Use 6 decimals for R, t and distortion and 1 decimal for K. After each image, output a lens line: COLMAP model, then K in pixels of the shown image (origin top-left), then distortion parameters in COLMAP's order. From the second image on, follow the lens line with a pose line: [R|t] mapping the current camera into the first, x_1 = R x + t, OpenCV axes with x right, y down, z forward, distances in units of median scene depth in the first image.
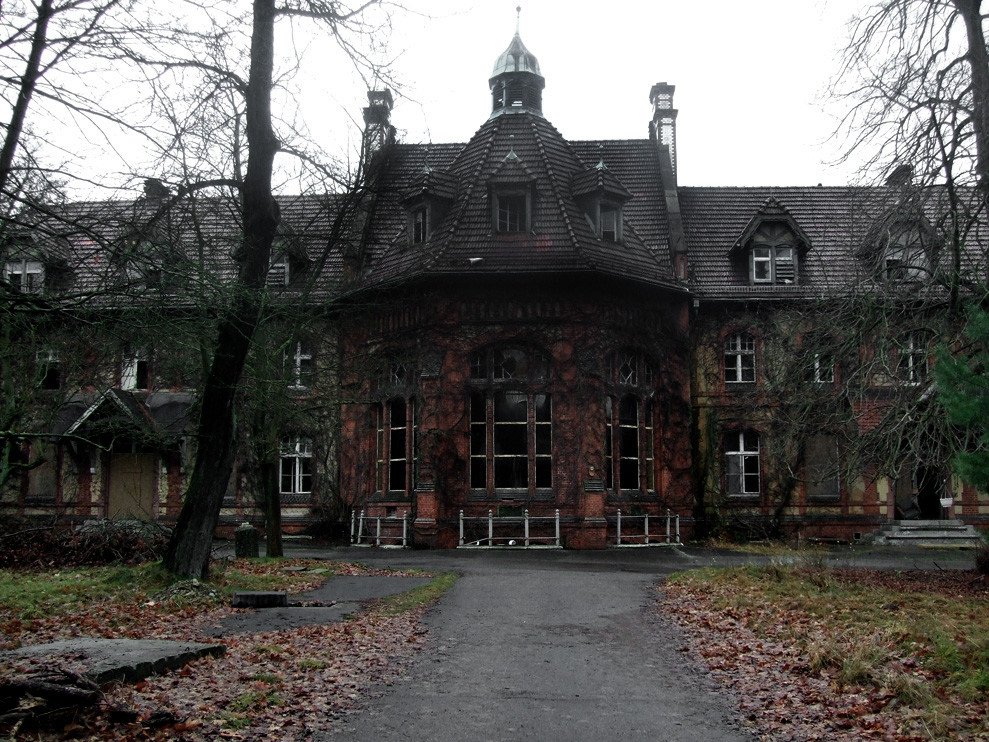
lens RADIAL K [[1017.1, 0, 493.6], [0, 1017.1, 370.1], [0, 0, 1]] dist [-0.005222, 0.000000]
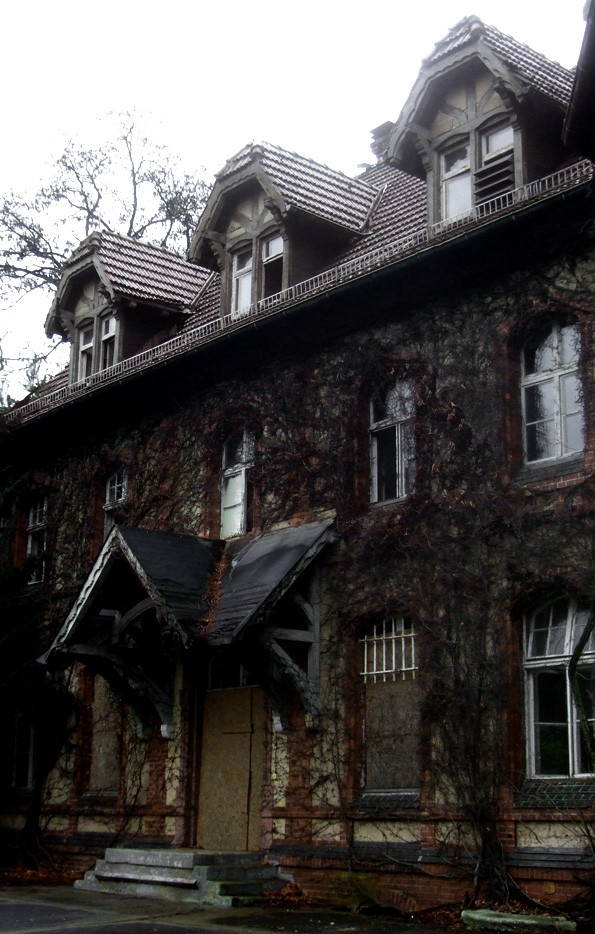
lens RADIAL K [[1370.7, 0, 297.0], [0, 1370.7, 469.9], [0, 0, 1]] dist [-0.062140, 0.000000]
pose [[0.650902, -0.180559, -0.737377, 0.088207], [0.084194, 0.982482, -0.166257, 0.090781], [0.754479, 0.046134, 0.654701, 0.654352]]
